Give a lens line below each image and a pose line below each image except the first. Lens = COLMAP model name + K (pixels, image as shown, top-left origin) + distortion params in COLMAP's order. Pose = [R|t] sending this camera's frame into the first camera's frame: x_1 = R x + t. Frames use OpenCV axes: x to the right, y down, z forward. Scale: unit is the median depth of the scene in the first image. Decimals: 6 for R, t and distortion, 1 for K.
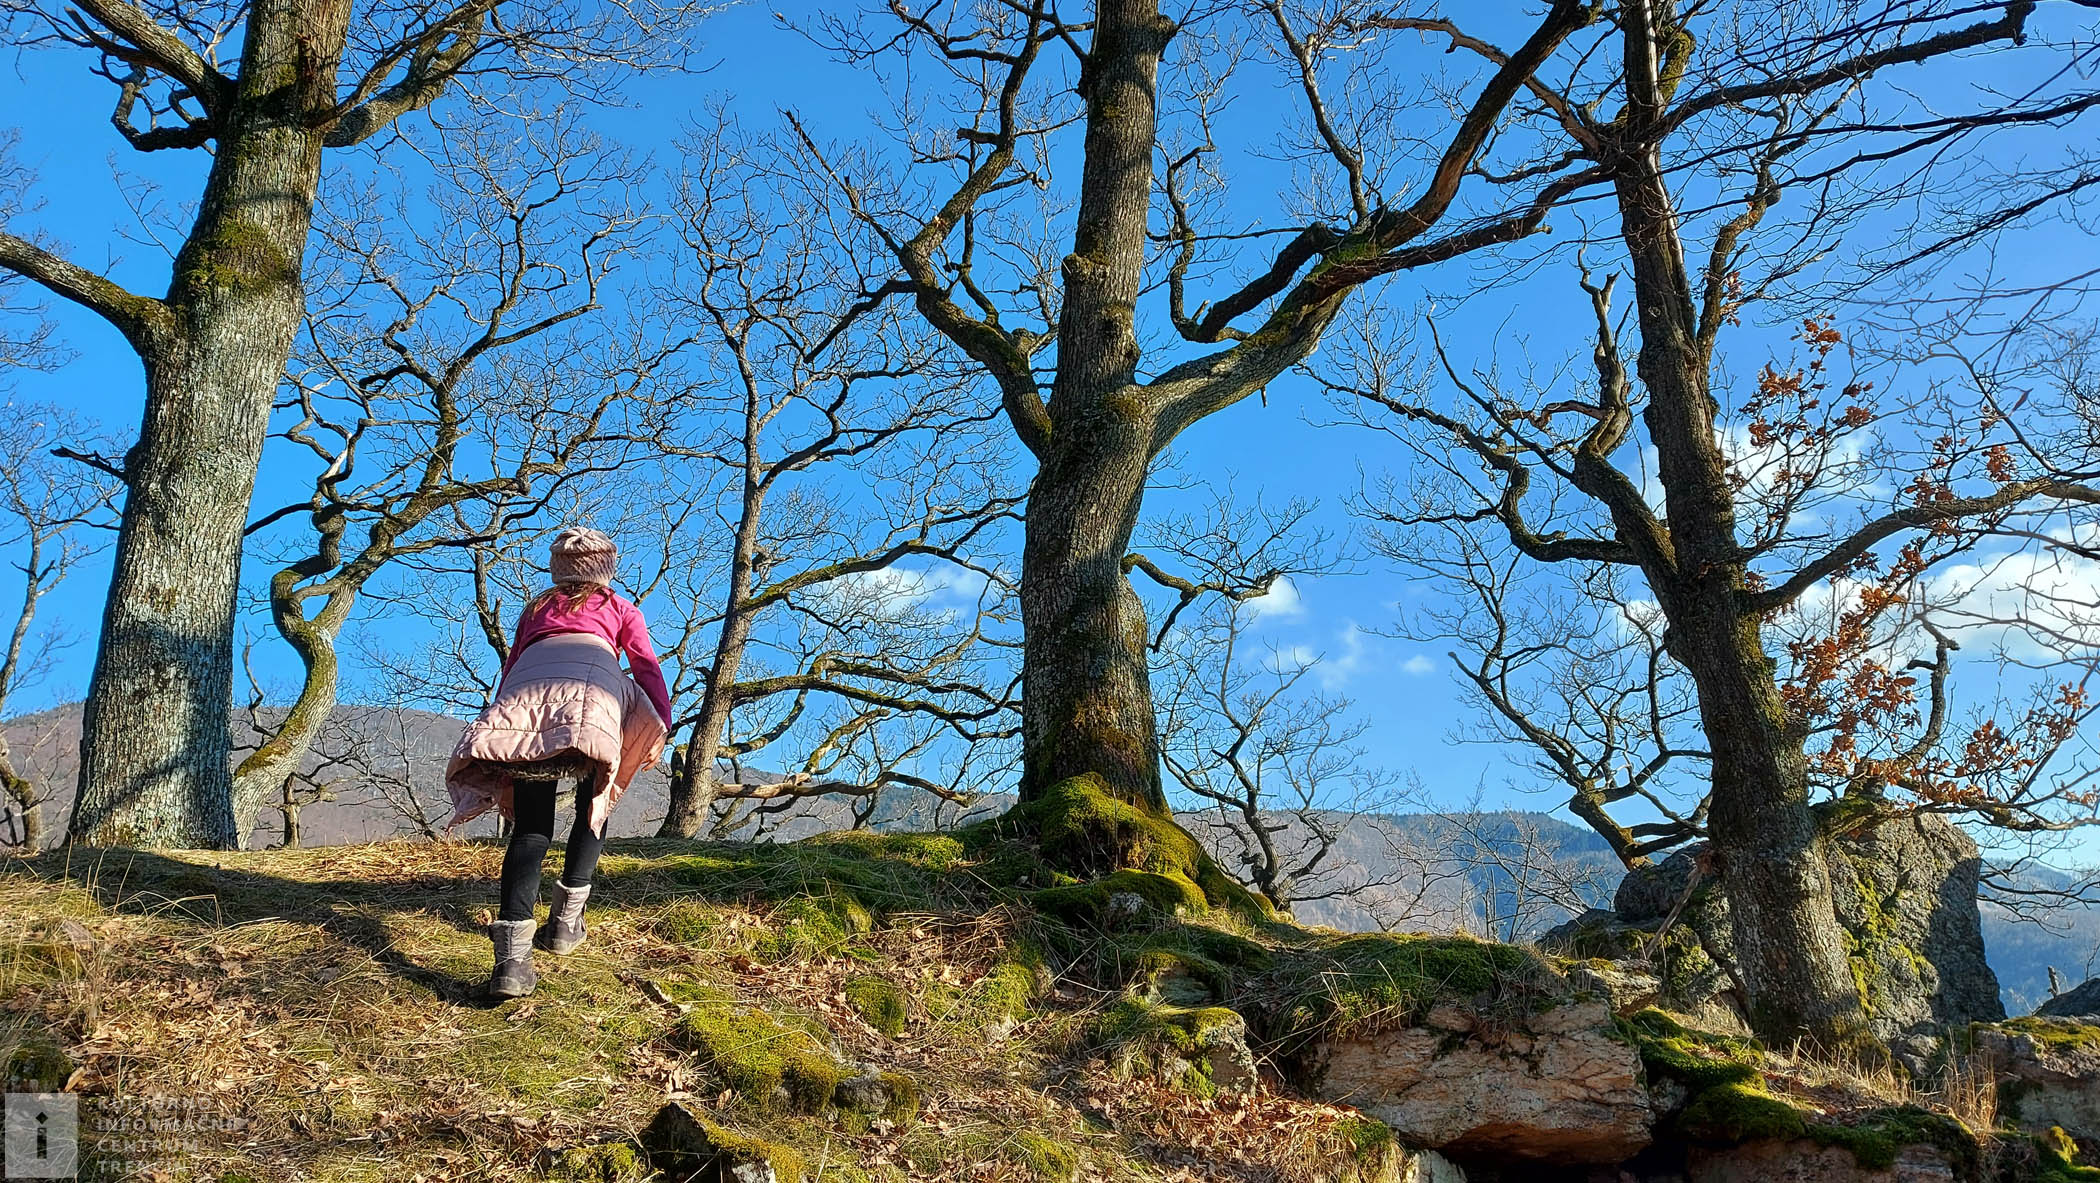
lens RADIAL K [[1456.8, 0, 1055.9], [0, 1456.8, 594.8], [0, 0, 1]] dist [0.036419, -0.002096]
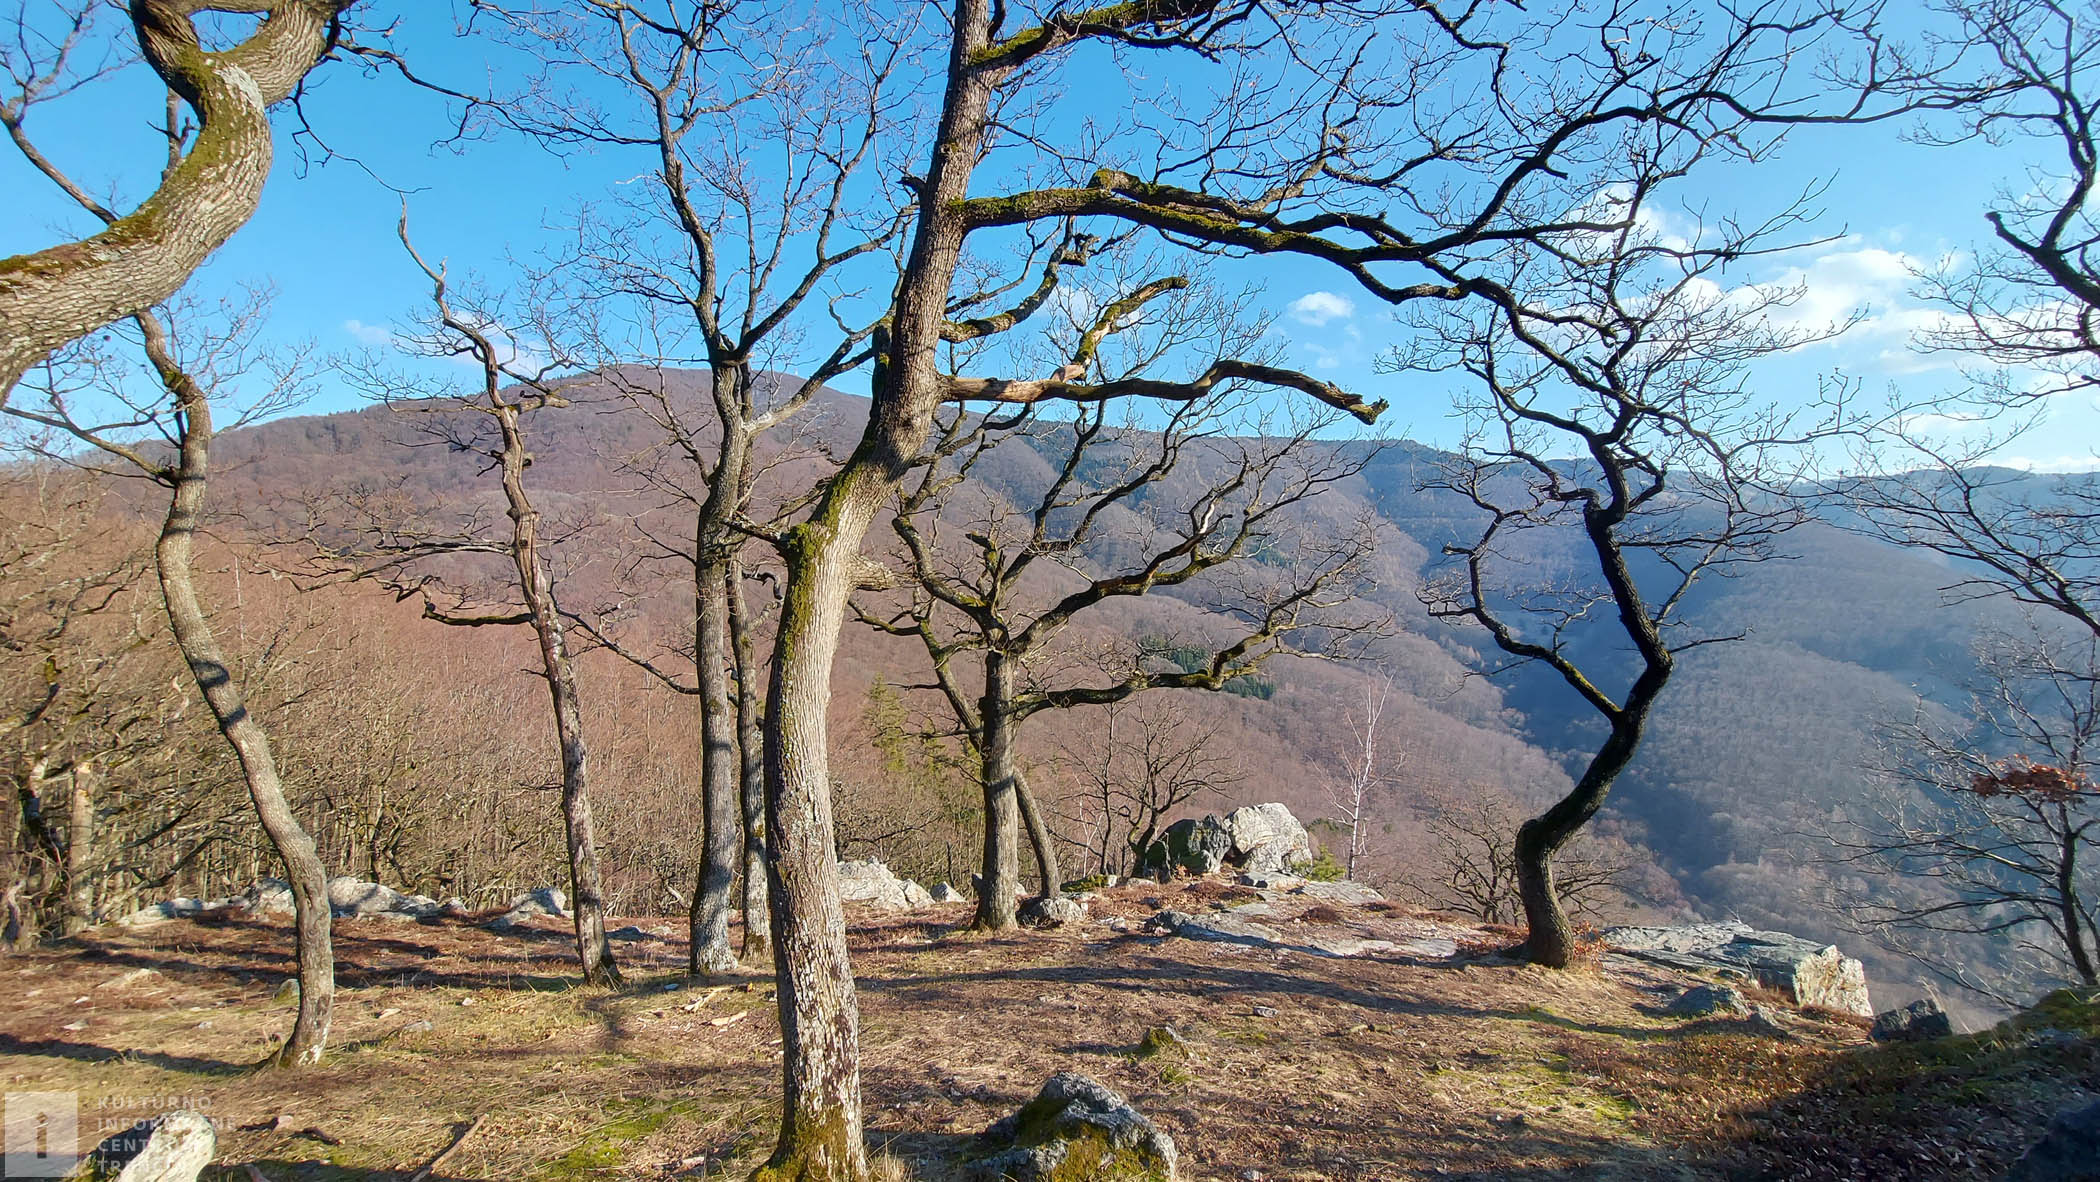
lens RADIAL K [[806.0, 0, 1046.6], [0, 806.0, 599.3], [0, 0, 1]] dist [0.000606, 0.000059]
pose [[0.994954, 0.037867, -0.092913, -0.150493], [-0.003685, 0.939212, 0.343317, 0.098517], [0.100266, -0.341242, 0.934613, 0.638899]]
